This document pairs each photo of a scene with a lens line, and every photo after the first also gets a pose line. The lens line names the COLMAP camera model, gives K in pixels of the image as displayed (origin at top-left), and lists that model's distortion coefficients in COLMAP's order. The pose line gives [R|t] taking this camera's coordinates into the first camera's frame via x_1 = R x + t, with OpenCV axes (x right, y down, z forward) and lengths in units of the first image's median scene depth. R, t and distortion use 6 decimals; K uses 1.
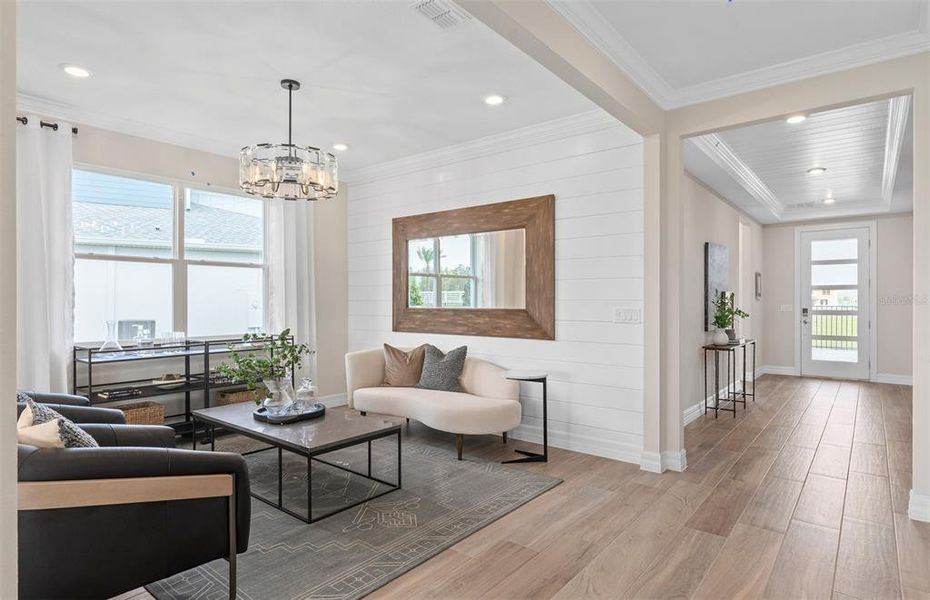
lens RADIAL K [[500.7, 0, 465.0], [0, 500.7, 300.0], [0, 0, 1]] dist [-0.002709, -0.000678]
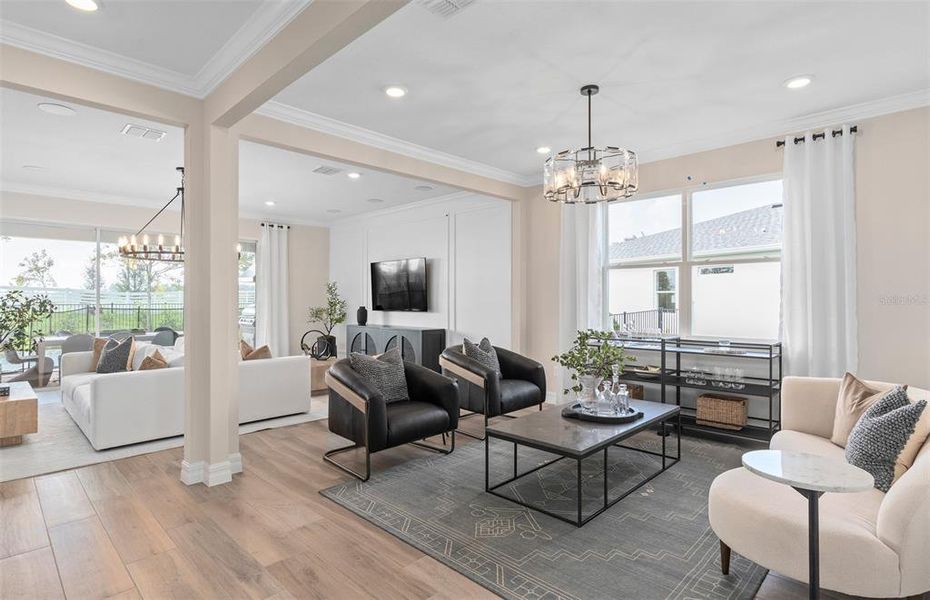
lens RADIAL K [[472.4, 0, 460.9], [0, 472.4, 295.6], [0, 0, 1]] dist [0.001682, 0.000281]
pose [[-0.097669, -0.008967, -0.995179, 0.634332], [0.004880, 0.999943, -0.009489, -0.002347], [0.995207, -0.005783, -0.097620, 0.828592]]
